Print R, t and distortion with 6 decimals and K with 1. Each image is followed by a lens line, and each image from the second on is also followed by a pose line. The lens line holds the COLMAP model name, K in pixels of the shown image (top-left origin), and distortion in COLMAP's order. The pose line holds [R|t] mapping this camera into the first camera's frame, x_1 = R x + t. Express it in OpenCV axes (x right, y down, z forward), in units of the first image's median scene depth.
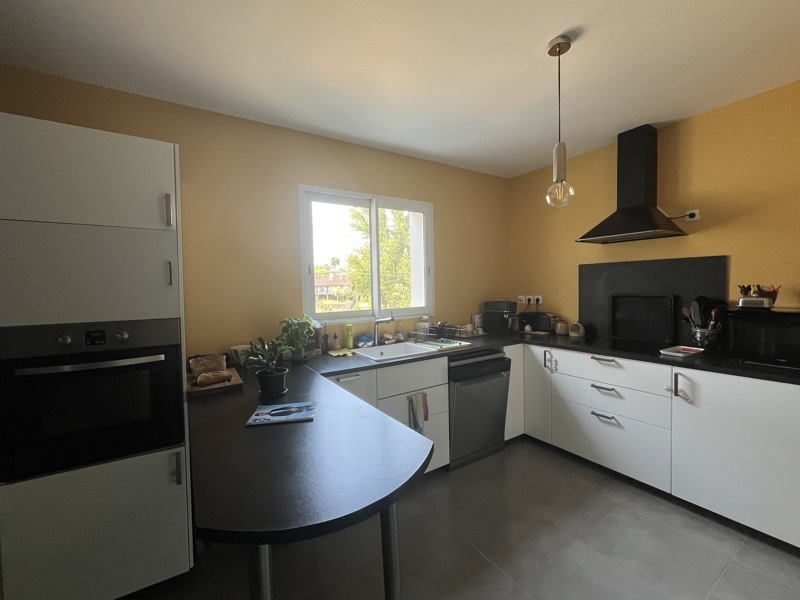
lens RADIAL K [[339.2, 0, 398.6], [0, 339.2, 301.2], [0, 0, 1]] dist [-0.003692, -0.000213]
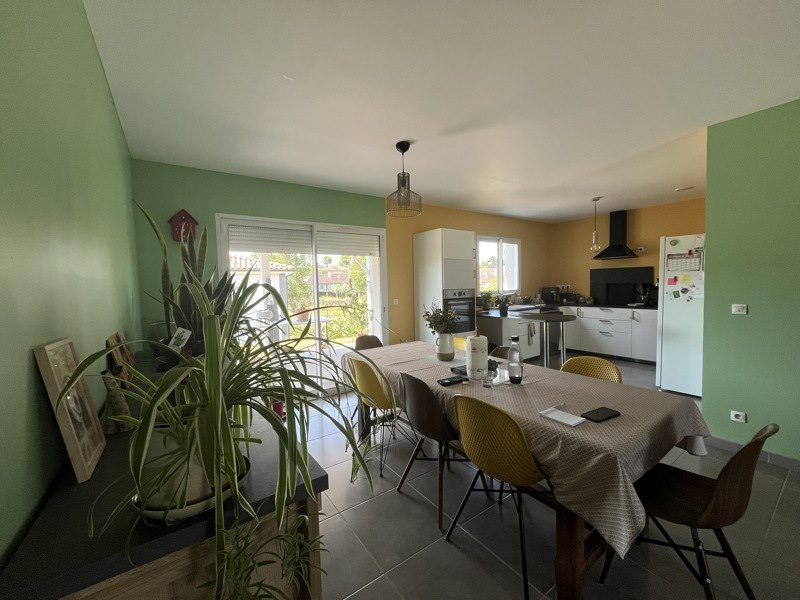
lens RADIAL K [[321.2, 0, 401.4], [0, 321.2, 299.5], [0, 0, 1]] dist [0.001414, 0.000087]
pose [[0.999124, -0.000889, 0.041844, -0.777655], [0.000749, 0.999994, 0.003342, 0.077620], [-0.041846, -0.003308, 0.999119, -1.017326]]
